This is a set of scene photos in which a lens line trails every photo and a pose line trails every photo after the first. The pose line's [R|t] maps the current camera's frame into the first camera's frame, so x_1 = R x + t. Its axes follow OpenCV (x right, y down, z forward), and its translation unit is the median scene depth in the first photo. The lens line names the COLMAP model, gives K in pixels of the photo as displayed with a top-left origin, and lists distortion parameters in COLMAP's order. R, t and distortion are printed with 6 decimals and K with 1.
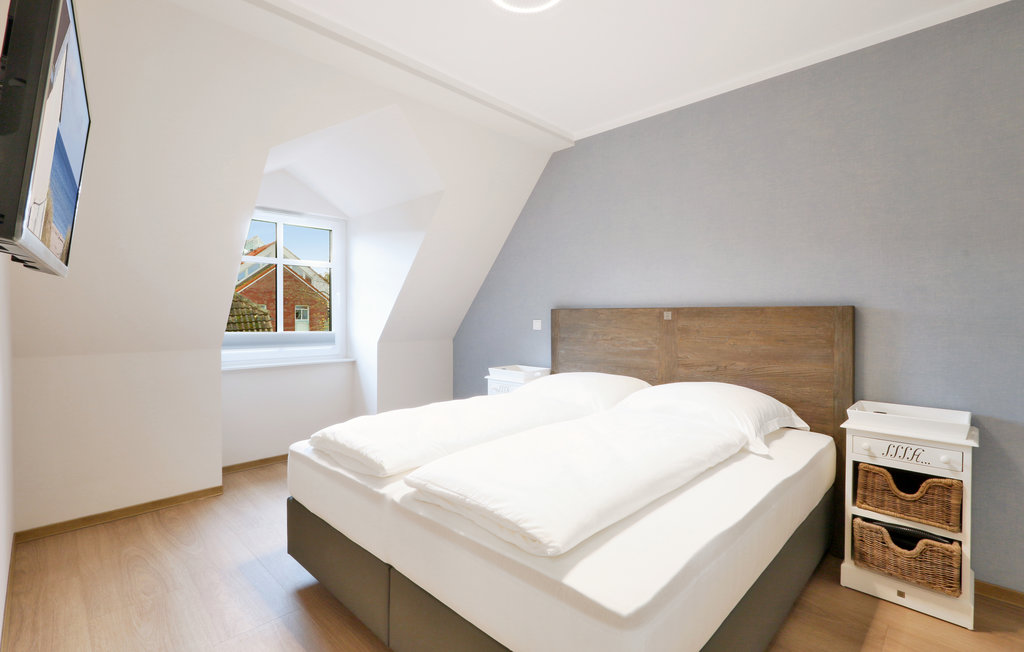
lens RADIAL K [[460.4, 0, 512.2], [0, 460.4, 322.7], [0, 0, 1]] dist [-0.000076, -0.004265]
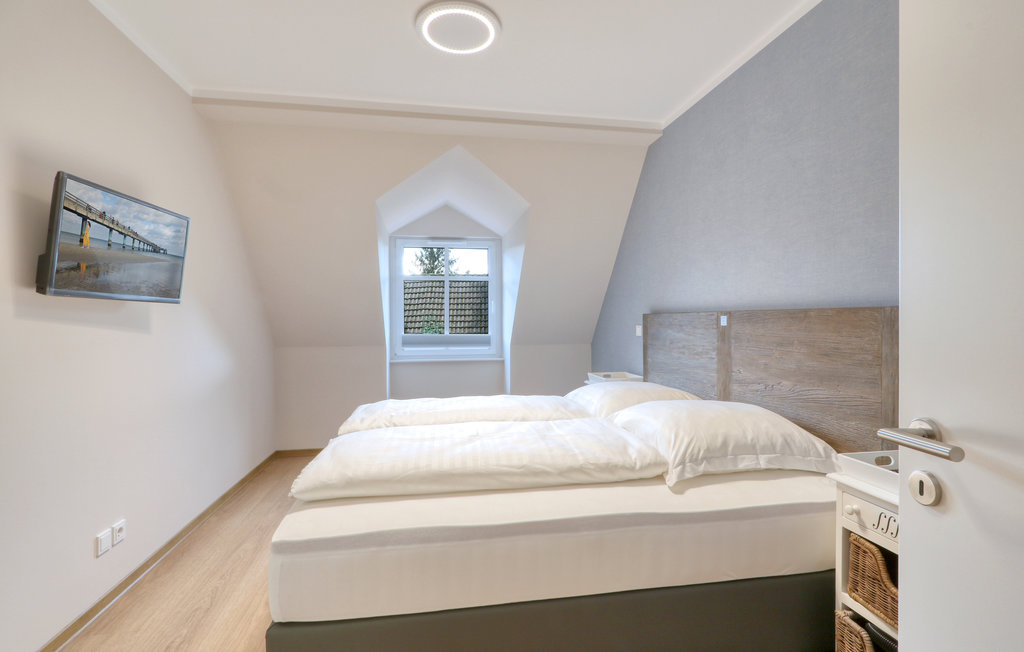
lens RADIAL K [[469.3, 0, 512.0], [0, 469.3, 326.0], [0, 0, 1]] dist [0.000669, -0.000261]
pose [[0.812837, 0.003548, -0.582481, 0.550458], [-0.005351, 0.999985, -0.001377, -0.002784], [0.582467, 0.004236, 0.812843, 0.088629]]
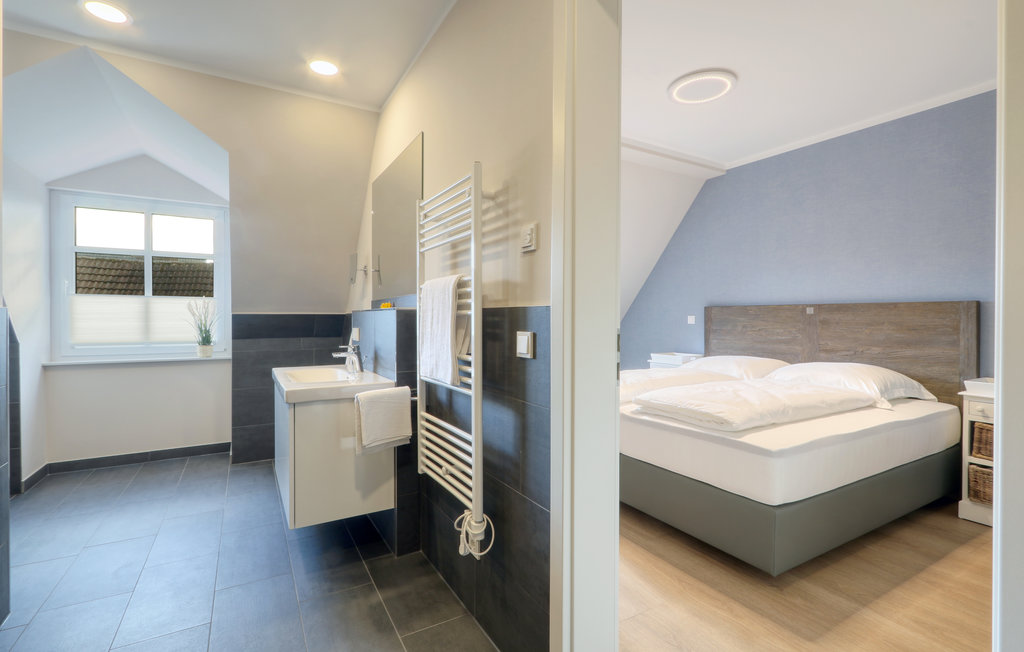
lens RADIAL K [[460.4, 0, 512.2], [0, 460.4, 322.7], [0, 0, 1]] dist [-0.000076, -0.004265]
pose [[0.965728, 0.005212, -0.259504, -0.120268], [-0.006966, 0.999959, -0.005841, 0.031462], [0.259463, 0.007448, 0.965724, -0.422078]]
